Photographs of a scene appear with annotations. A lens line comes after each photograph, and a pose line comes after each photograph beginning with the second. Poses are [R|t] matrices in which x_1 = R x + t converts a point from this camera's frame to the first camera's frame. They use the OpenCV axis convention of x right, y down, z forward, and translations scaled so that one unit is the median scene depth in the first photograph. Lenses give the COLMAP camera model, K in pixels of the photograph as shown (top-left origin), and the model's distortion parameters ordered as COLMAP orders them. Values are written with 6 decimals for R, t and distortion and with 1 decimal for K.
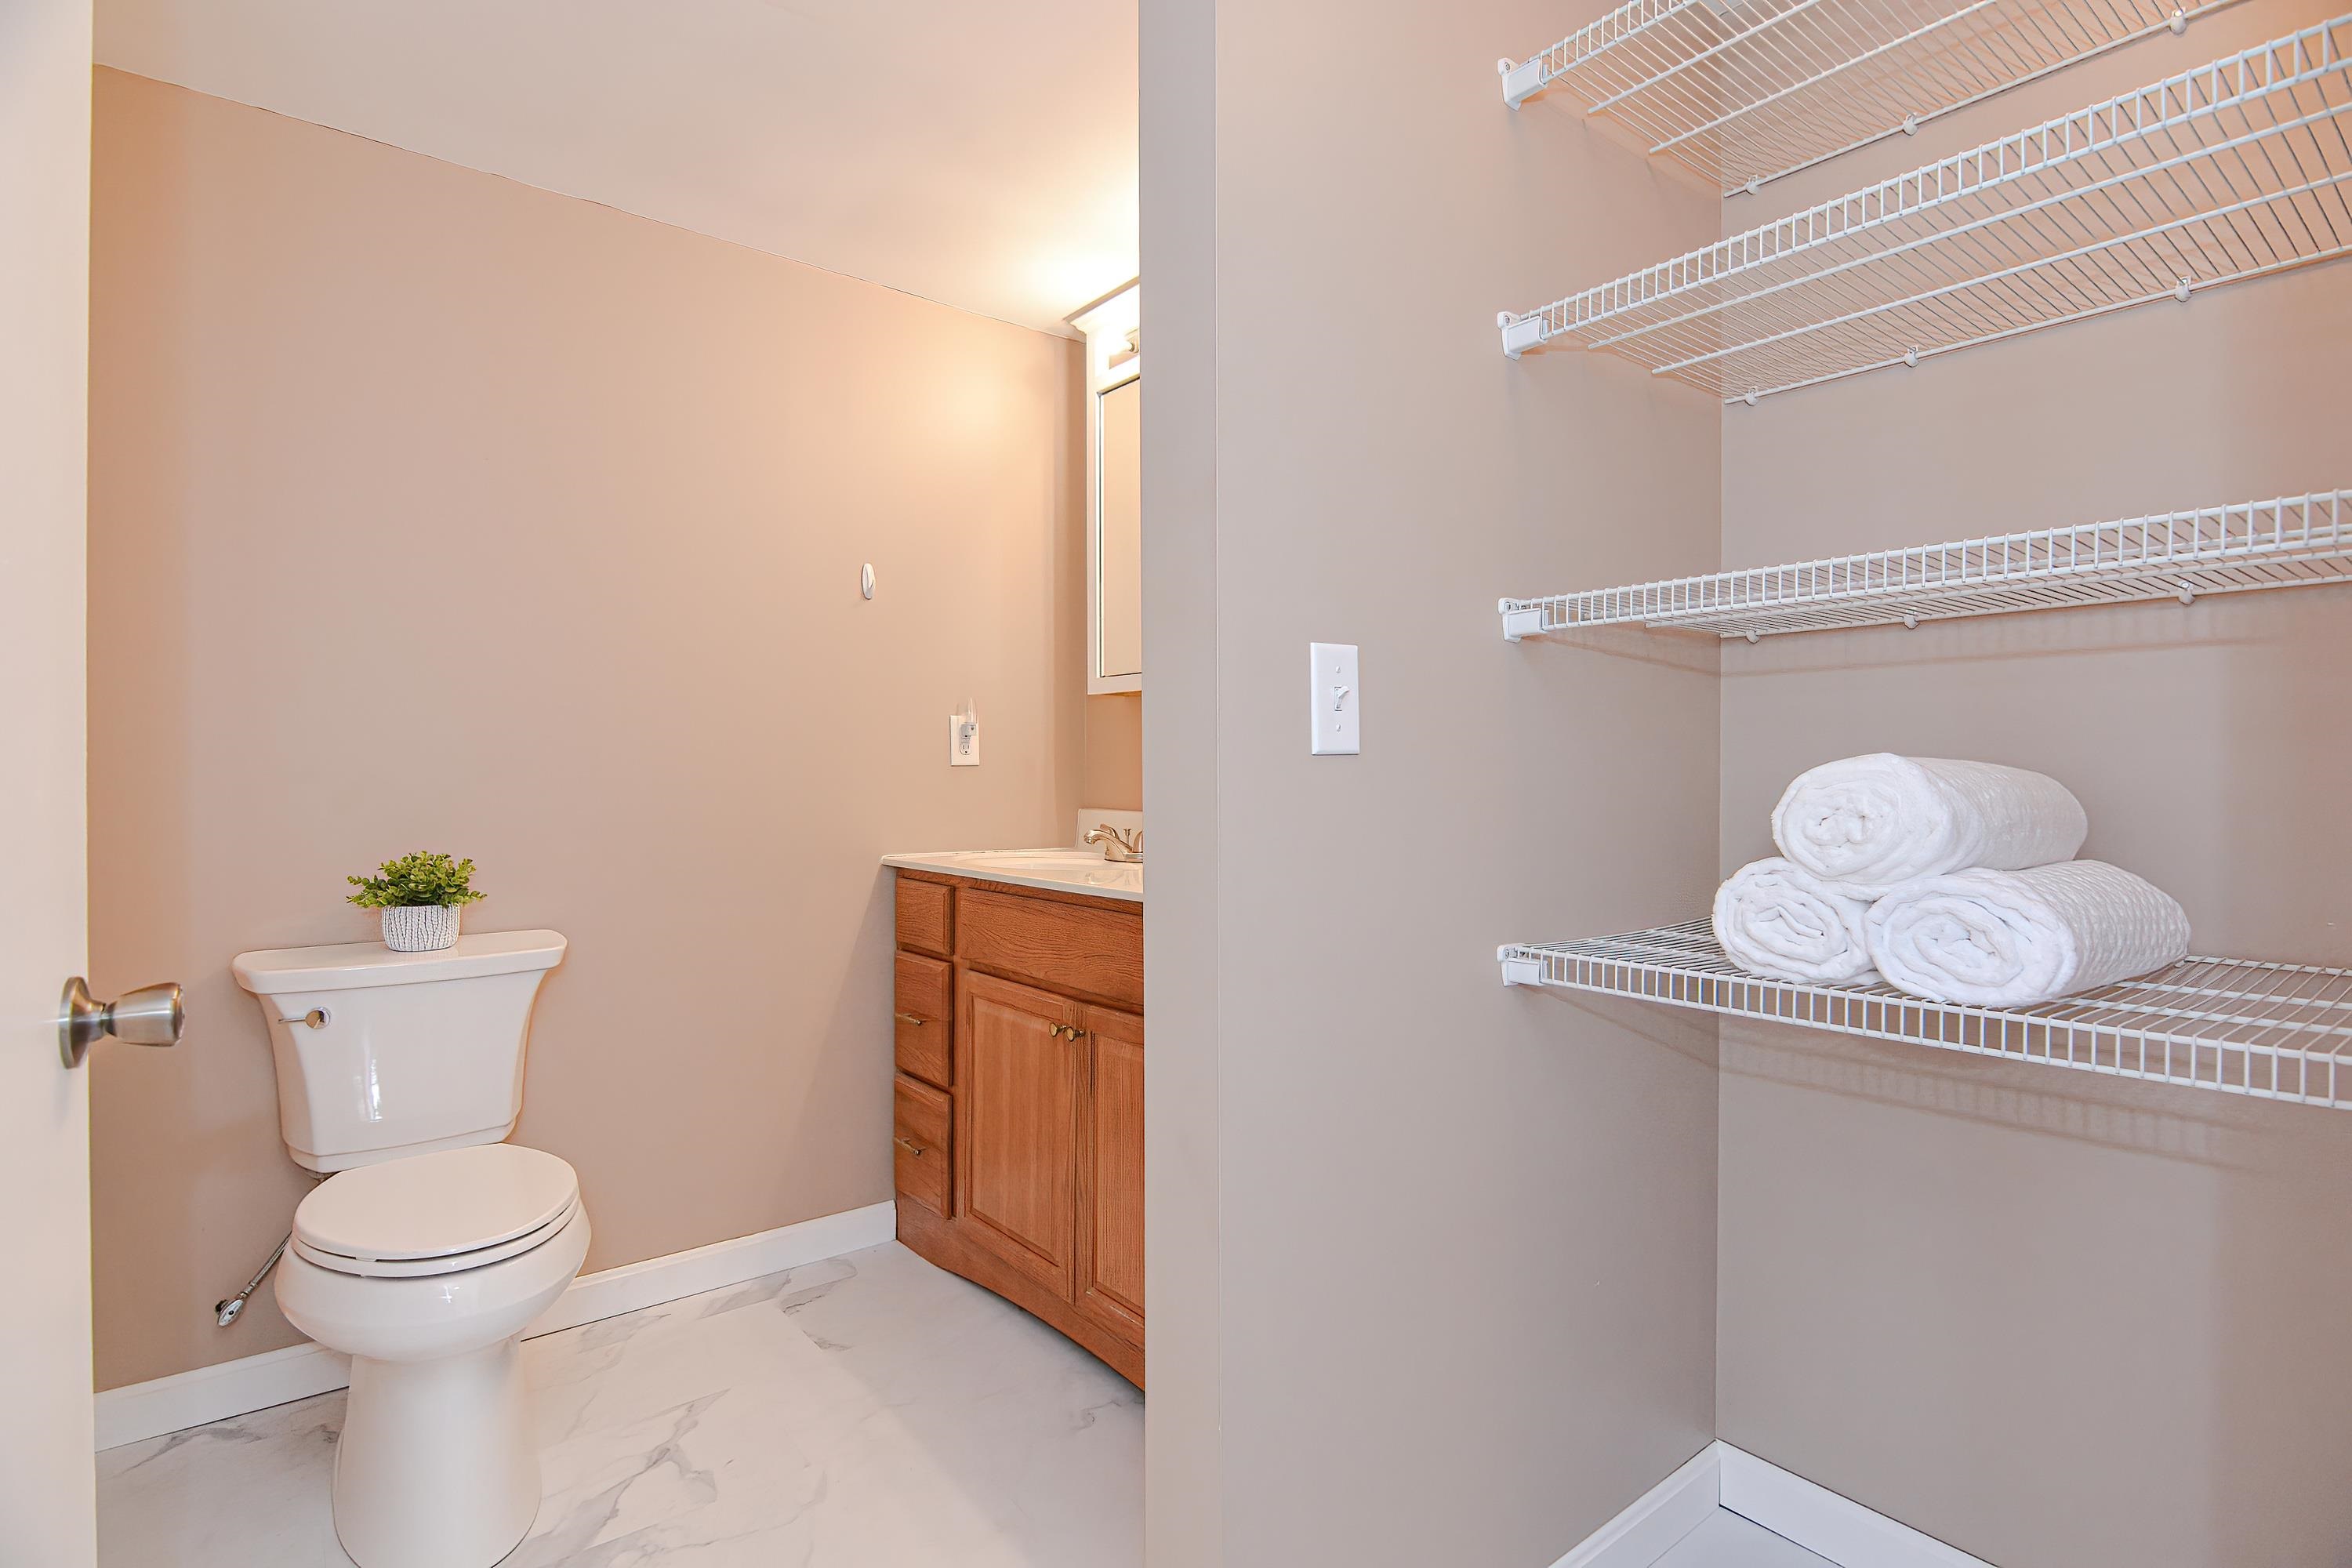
lens RADIAL K [[1144.0, 0, 1189.4], [0, 1144.0, 776.8], [0, 0, 1]] dist [0.000189, -0.006096]
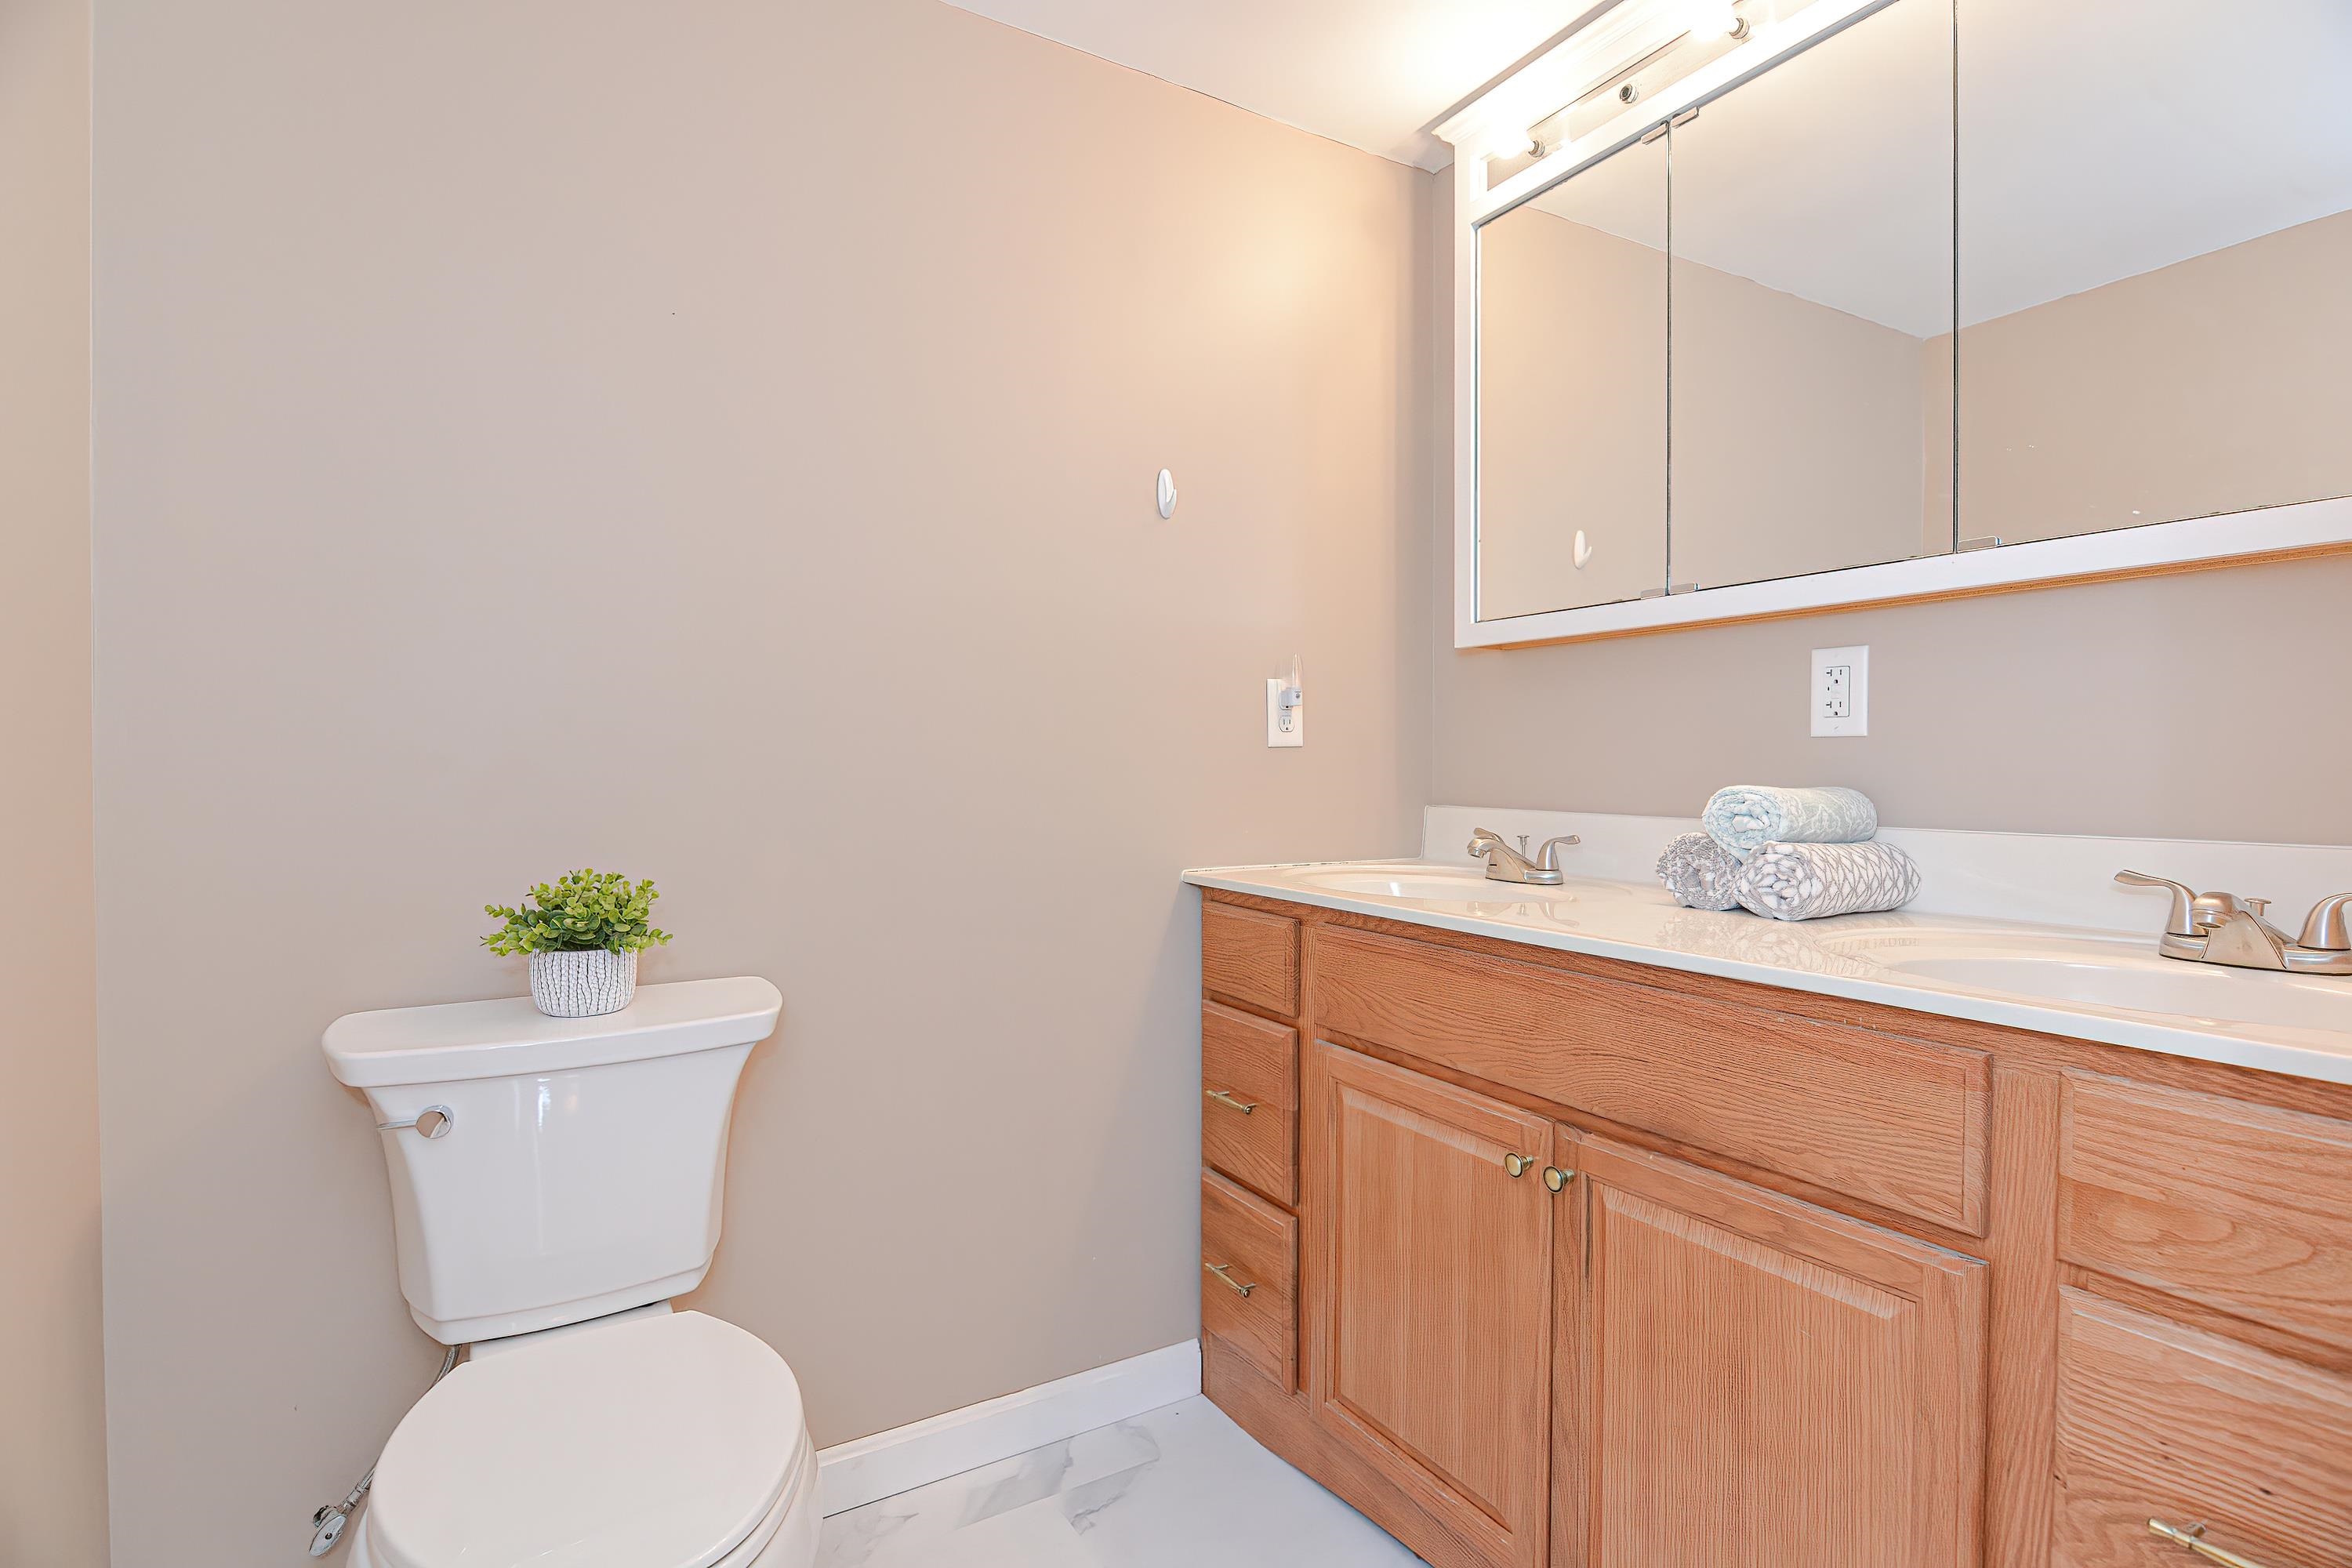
lens RADIAL K [[1144.0, 0, 1195.5], [0, 1144.0, 770.4], [0, 0, 1]] dist [0.000189, -0.006096]
pose [[0.990134, -0.002027, -0.140109, -0.207192], [0.002569, 0.999990, 0.003692, 0.003132], [0.140100, -0.004015, 0.990129, 0.364706]]
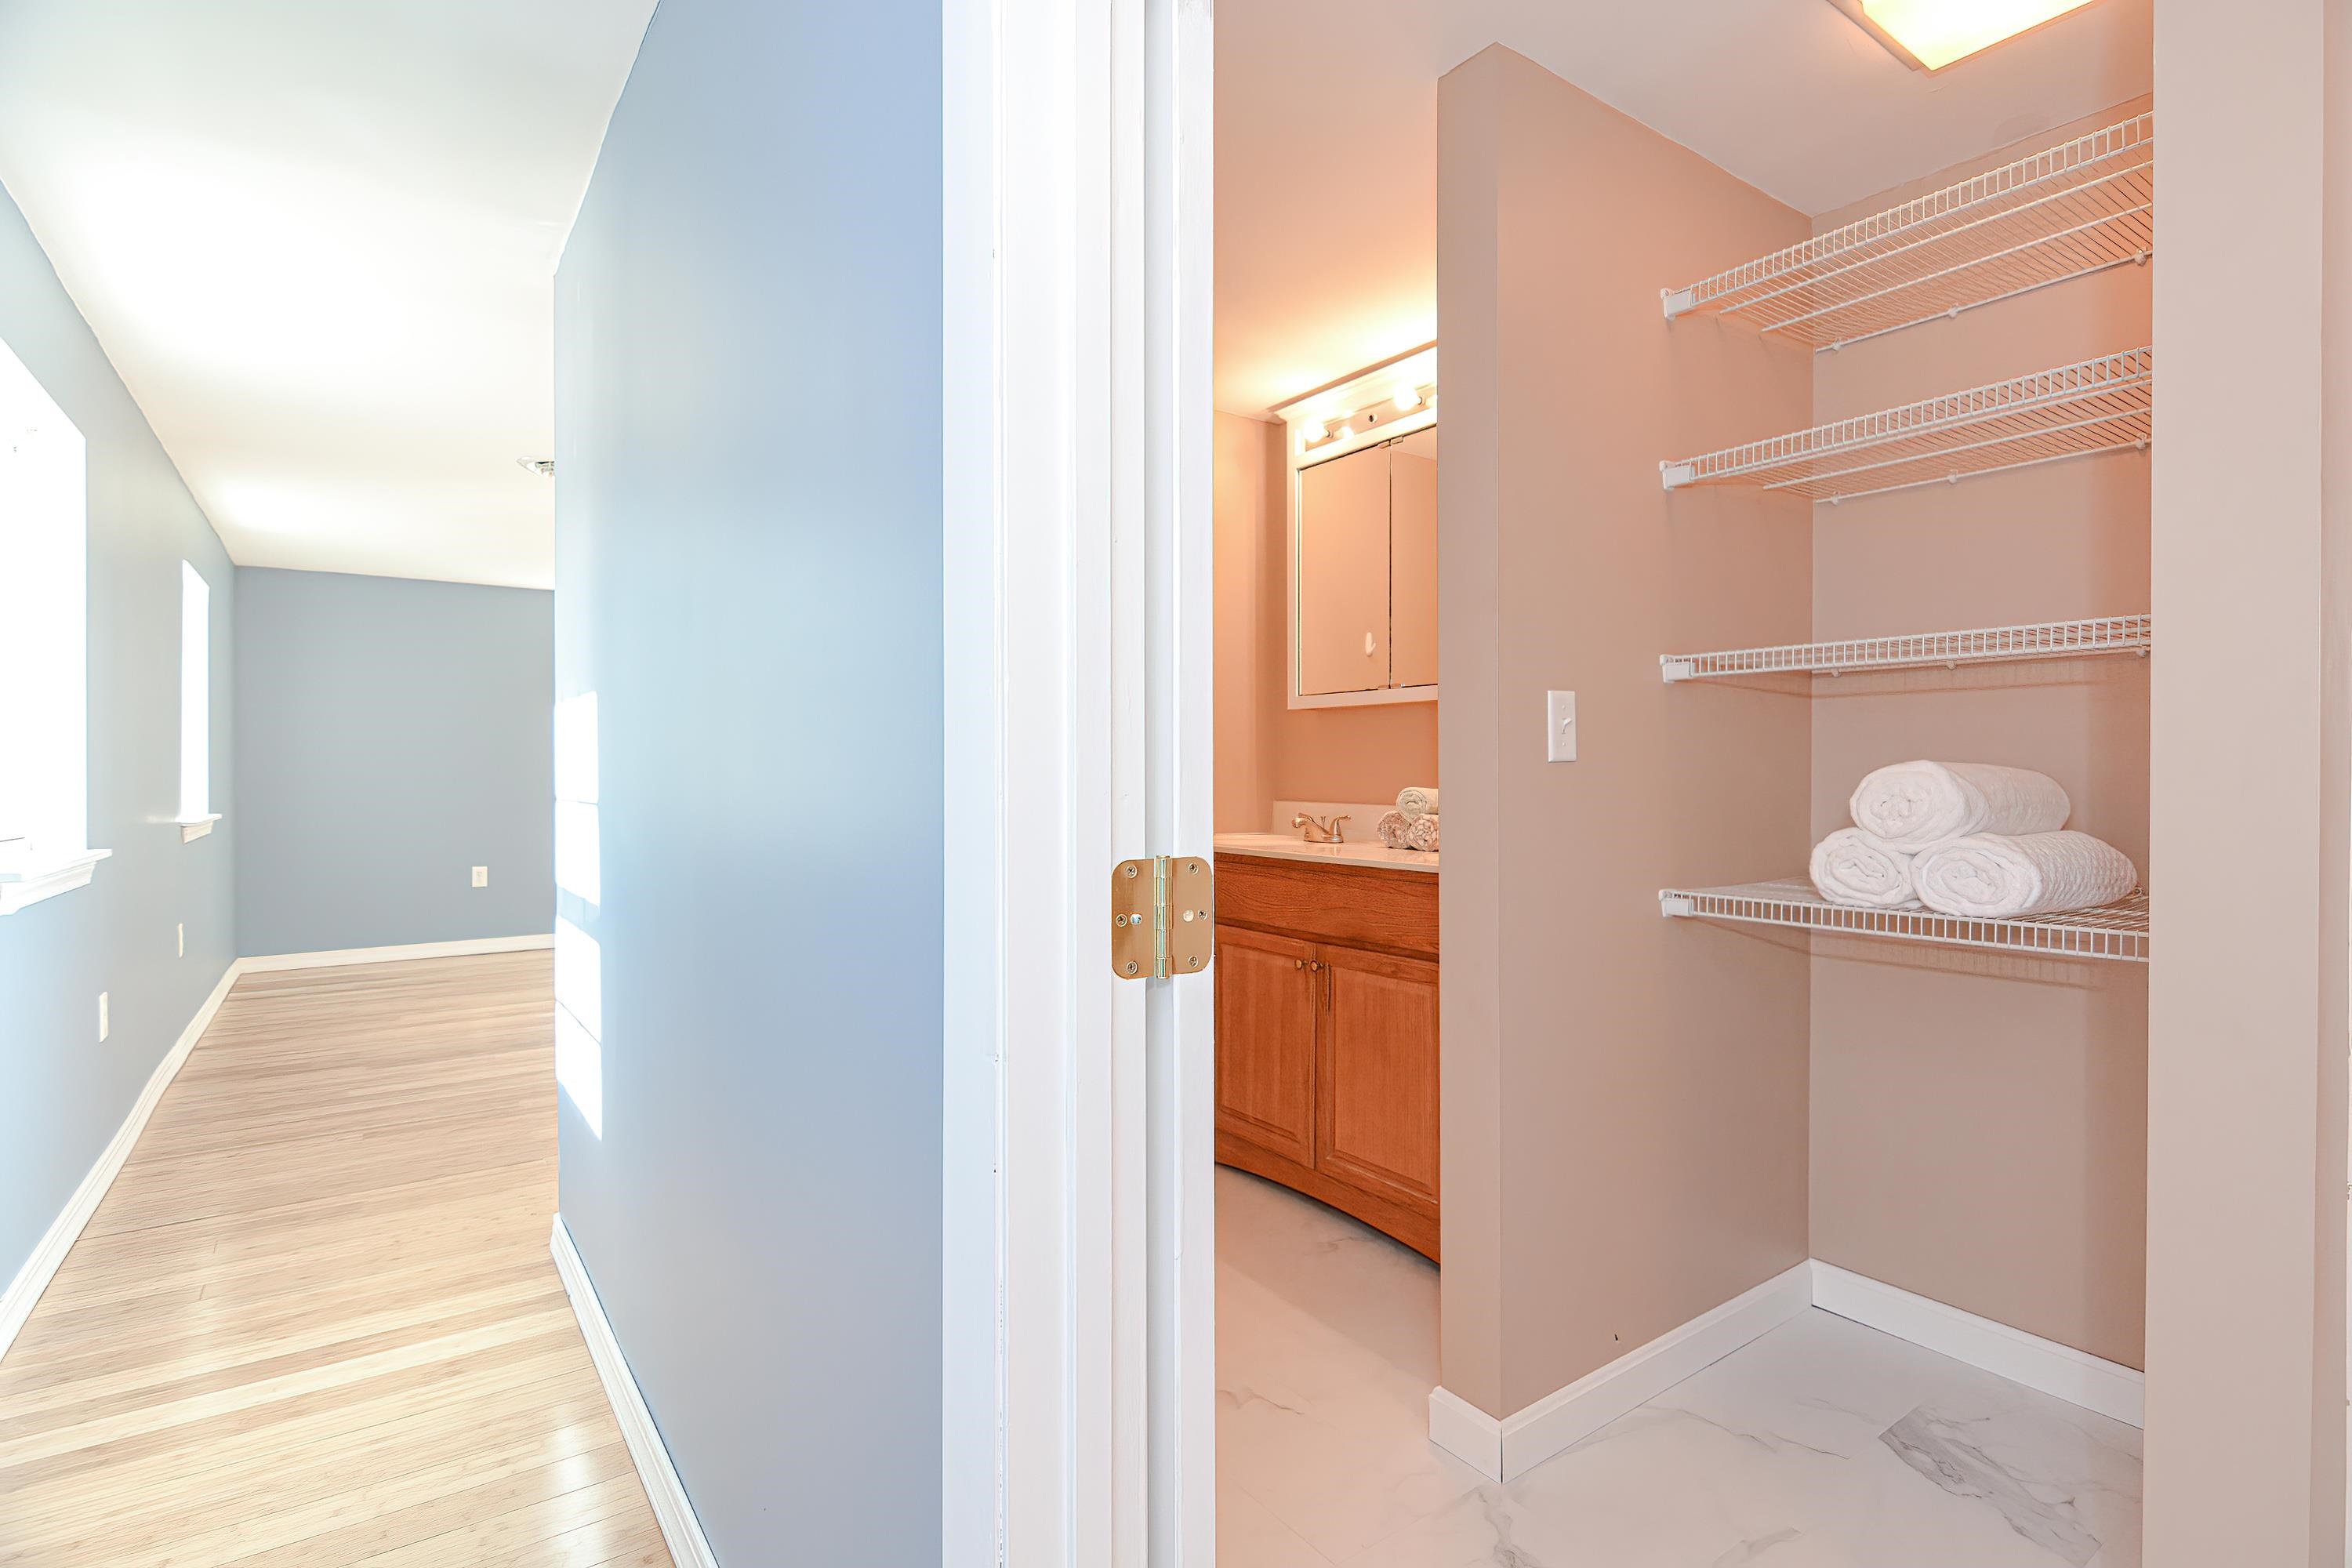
lens RADIAL K [[1144.0, 0, 1180.6], [0, 1144.0, 781.8], [0, 0, 1]] dist [0.000189, -0.006096]
pose [[0.998003, -0.001893, -0.063145, -0.175313], [0.002331, 0.999974, 0.006877, -0.002414], [0.063131, -0.007010, 0.997981, -0.354567]]
